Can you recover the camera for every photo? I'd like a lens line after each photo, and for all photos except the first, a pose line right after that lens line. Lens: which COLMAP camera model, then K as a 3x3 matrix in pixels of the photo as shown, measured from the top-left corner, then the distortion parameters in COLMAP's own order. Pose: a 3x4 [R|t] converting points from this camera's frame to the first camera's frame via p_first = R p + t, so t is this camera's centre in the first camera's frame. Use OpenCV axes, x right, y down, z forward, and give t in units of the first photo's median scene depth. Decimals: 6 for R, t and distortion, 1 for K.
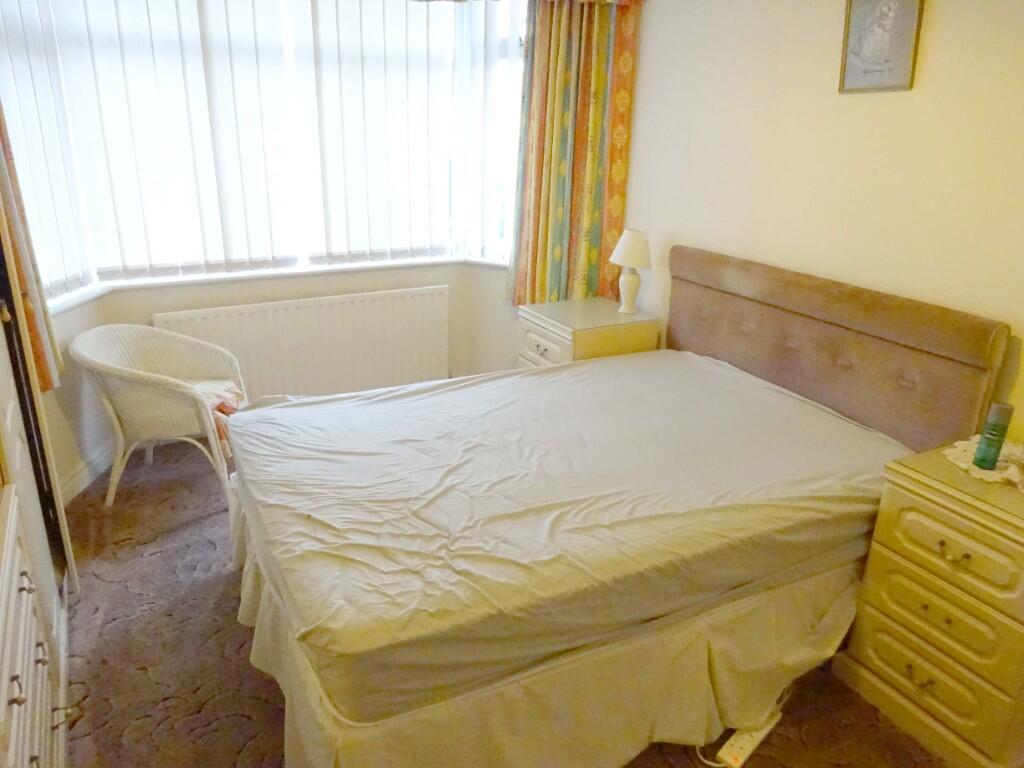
lens RADIAL K [[753.1, 0, 512.8], [0, 753.1, 379.0], [0, 0, 1]] dist [0.000203, -0.004202]
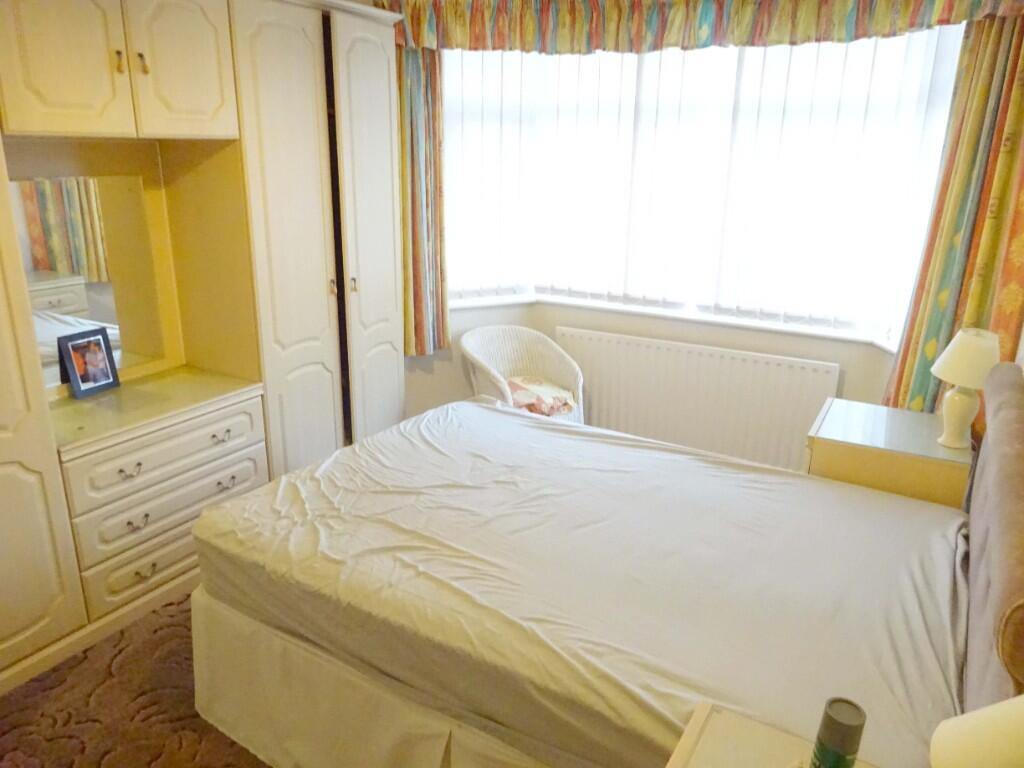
lens RADIAL K [[752.6, 0, 512.0], [0, 752.6, 384.0], [0, 0, 1]] dist [-0.006161, 0.000987]
pose [[0.514274, 0.238617, -0.823763, 0.585787], [-0.291568, 0.951948, 0.093722, -0.103384], [0.806542, 0.191984, 0.559134, 0.314752]]
